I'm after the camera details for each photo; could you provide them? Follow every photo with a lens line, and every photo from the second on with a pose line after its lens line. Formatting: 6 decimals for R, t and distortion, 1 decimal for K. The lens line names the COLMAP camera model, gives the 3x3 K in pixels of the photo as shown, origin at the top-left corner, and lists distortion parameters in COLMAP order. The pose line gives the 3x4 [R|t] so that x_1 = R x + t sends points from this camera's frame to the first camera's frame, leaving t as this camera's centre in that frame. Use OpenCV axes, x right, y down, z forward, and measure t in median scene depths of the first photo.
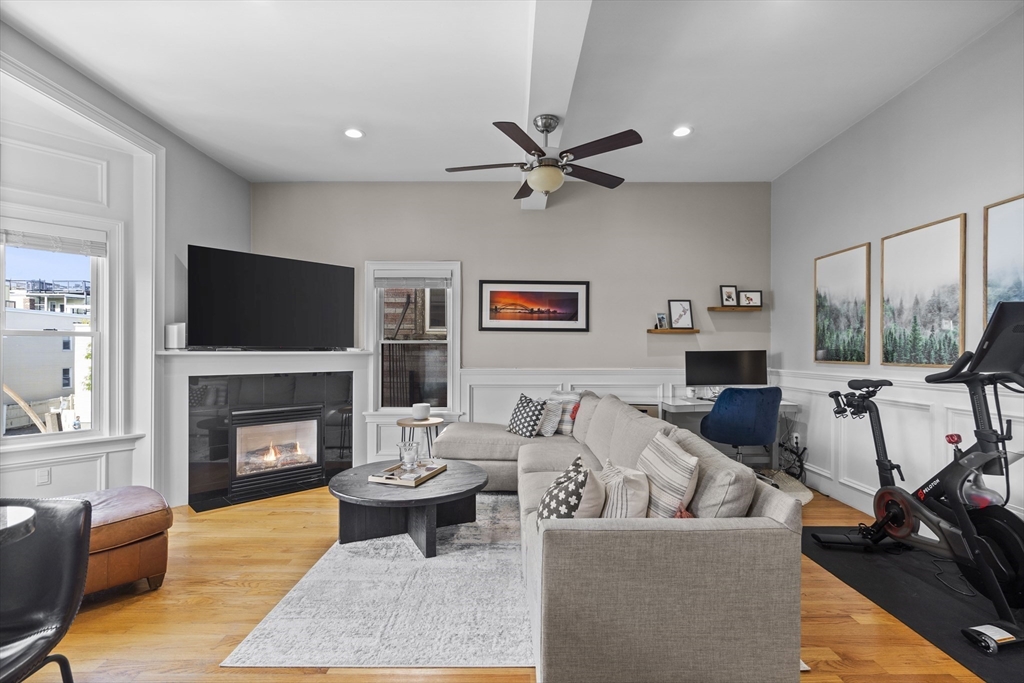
lens RADIAL K [[470.3, 0, 518.5], [0, 470.3, 351.1], [0, 0, 1]] dist [-0.005750, 0.001844]
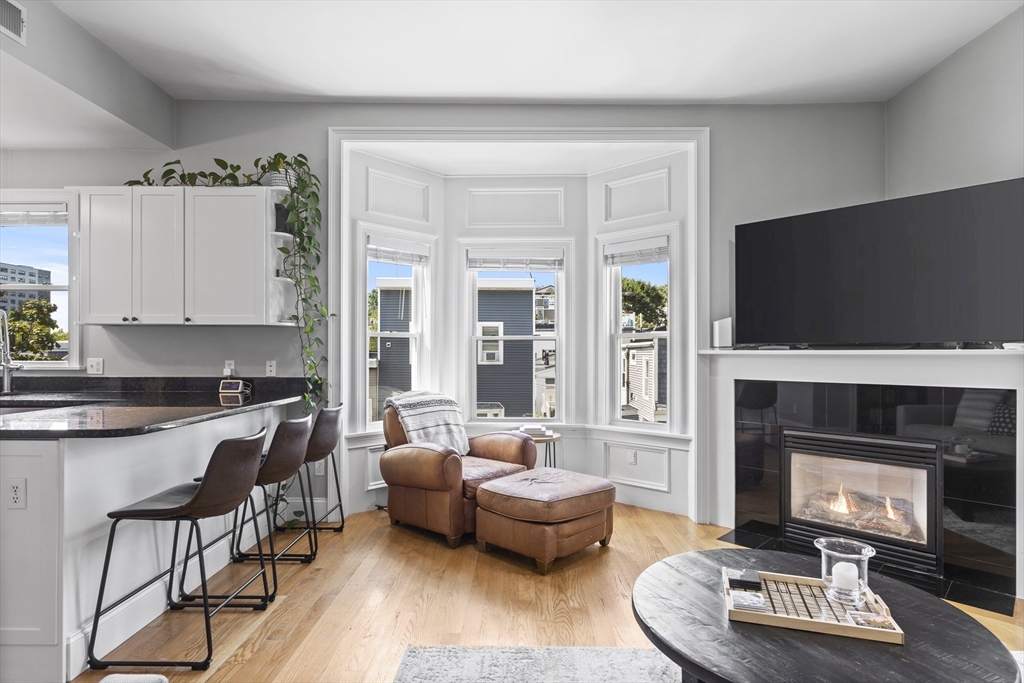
lens RADIAL K [[530.0, 0, 512.9], [0, 530.0, 351.5], [0, 0, 1]] dist [0.001970, 0.003102]
pose [[-0.020497, -0.001678, -0.999789, 0.261257], [0.000642, 0.999998, -0.001691, 0.003639], [0.999790, -0.000676, -0.020496, 0.589358]]
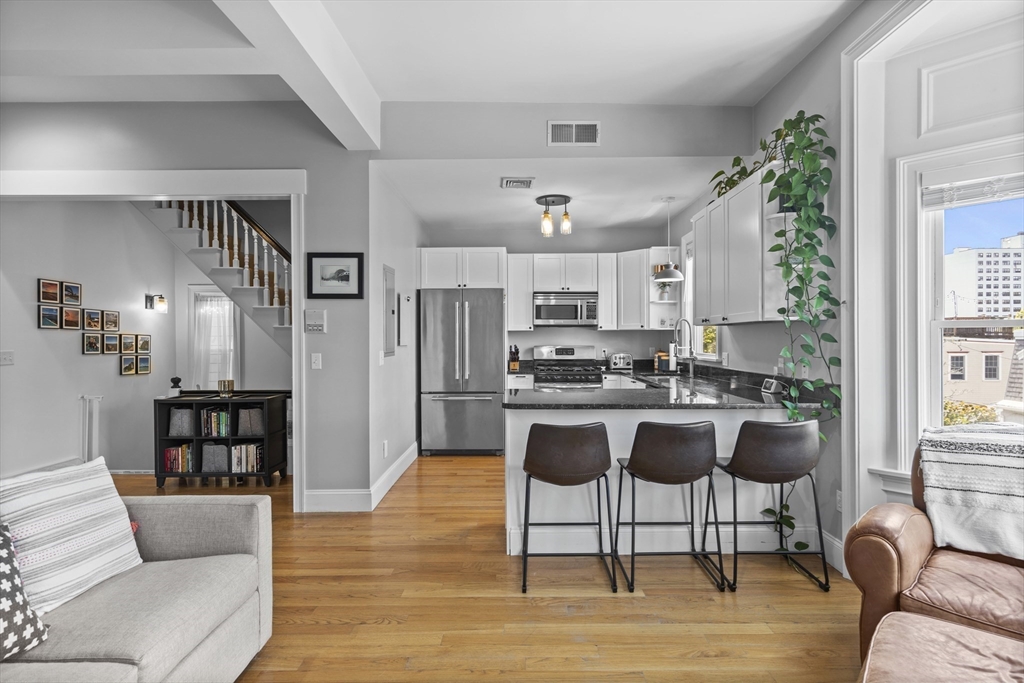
lens RADIAL K [[530.0, 0, 513.4], [0, 530.0, 337.6], [0, 0, 1]] dist [0.001970, 0.003102]
pose [[-0.999764, 0.003006, 0.021513, -0.255603], [0.002871, 0.999976, -0.006288, -0.013334], [-0.021531, -0.006225, -0.999749, 0.969176]]
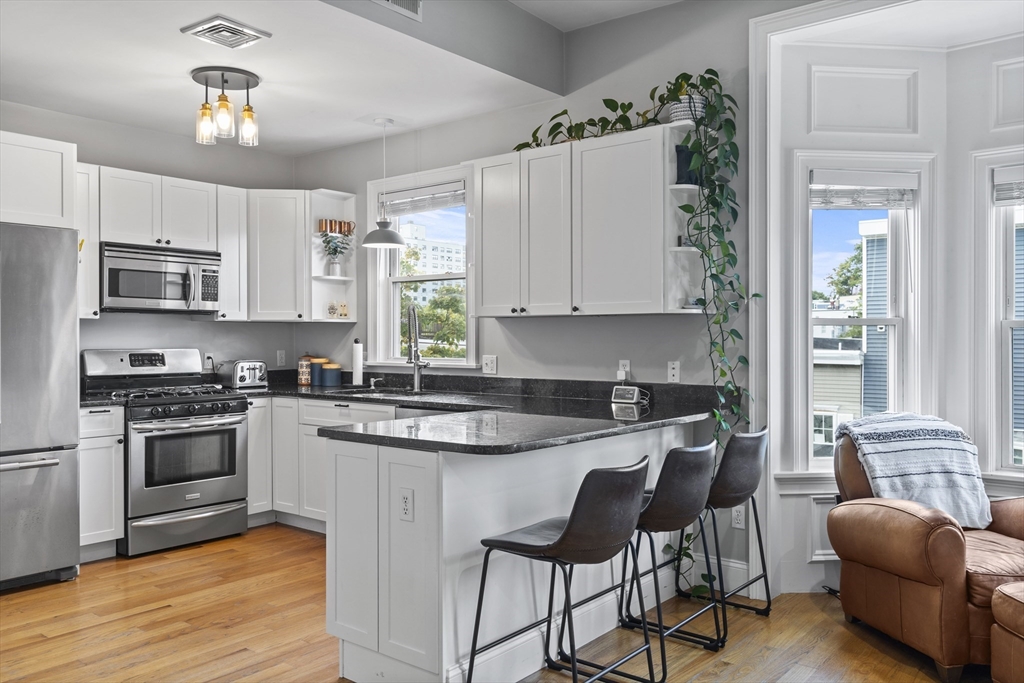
lens RADIAL K [[809.8, 0, 518.1], [0, 809.8, 341.3], [0, 0, 1]] dist [0.006945, 0.008986]
pose [[-0.630887, 0.004147, -0.775864, 0.267740], [0.003689, 0.999990, 0.002345, -0.011057], [0.775866, -0.001383, -0.630896, 0.645975]]
